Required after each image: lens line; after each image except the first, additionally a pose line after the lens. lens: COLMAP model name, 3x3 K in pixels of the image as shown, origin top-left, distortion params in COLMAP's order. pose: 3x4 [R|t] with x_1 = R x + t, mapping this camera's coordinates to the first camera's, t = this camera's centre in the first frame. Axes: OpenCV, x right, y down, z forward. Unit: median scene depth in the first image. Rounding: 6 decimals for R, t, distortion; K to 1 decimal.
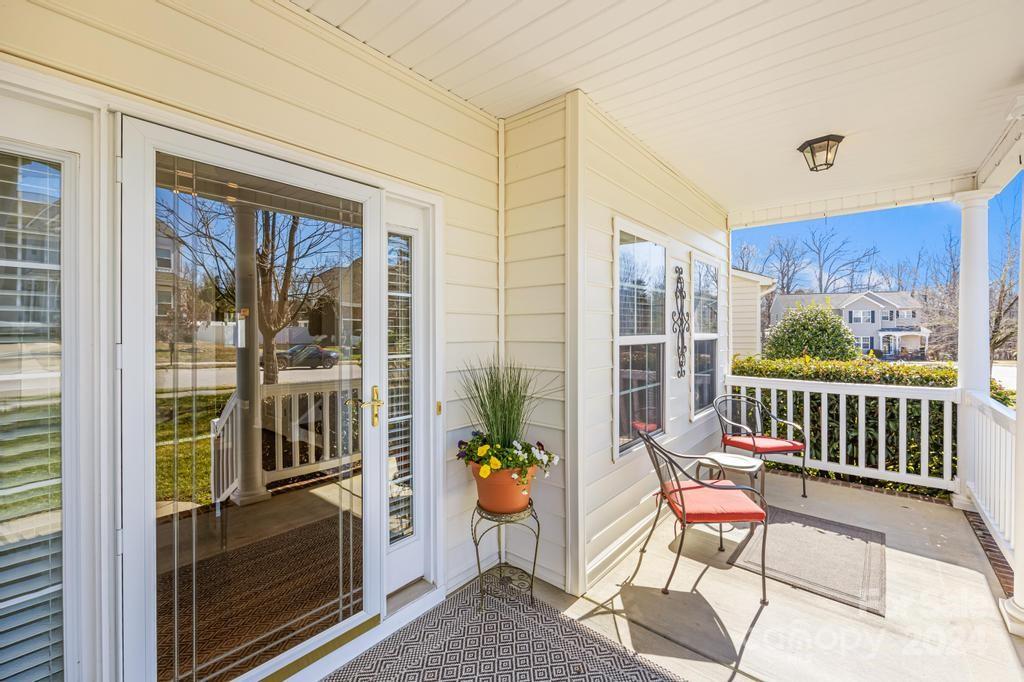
lens RADIAL K [[417.4, 0, 517.7], [0, 417.4, 336.3], [0, 0, 1]] dist [-0.001827, -0.000324]
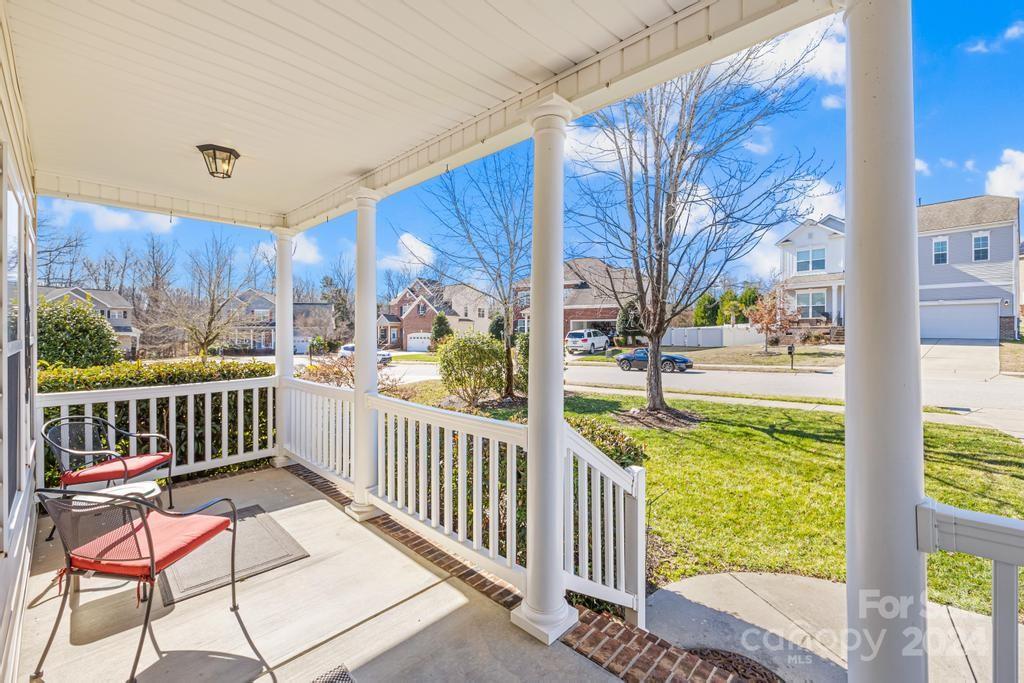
lens RADIAL K [[417.4, 0, 517.7], [0, 417.4, 336.8], [0, 0, 1]] dist [-0.001827, -0.000324]
pose [[0.074568, -0.012300, 0.997140, -0.186187], [0.012412, 0.999858, 0.011406, -0.004360], [-0.997139, 0.011526, 0.074710, 0.138938]]
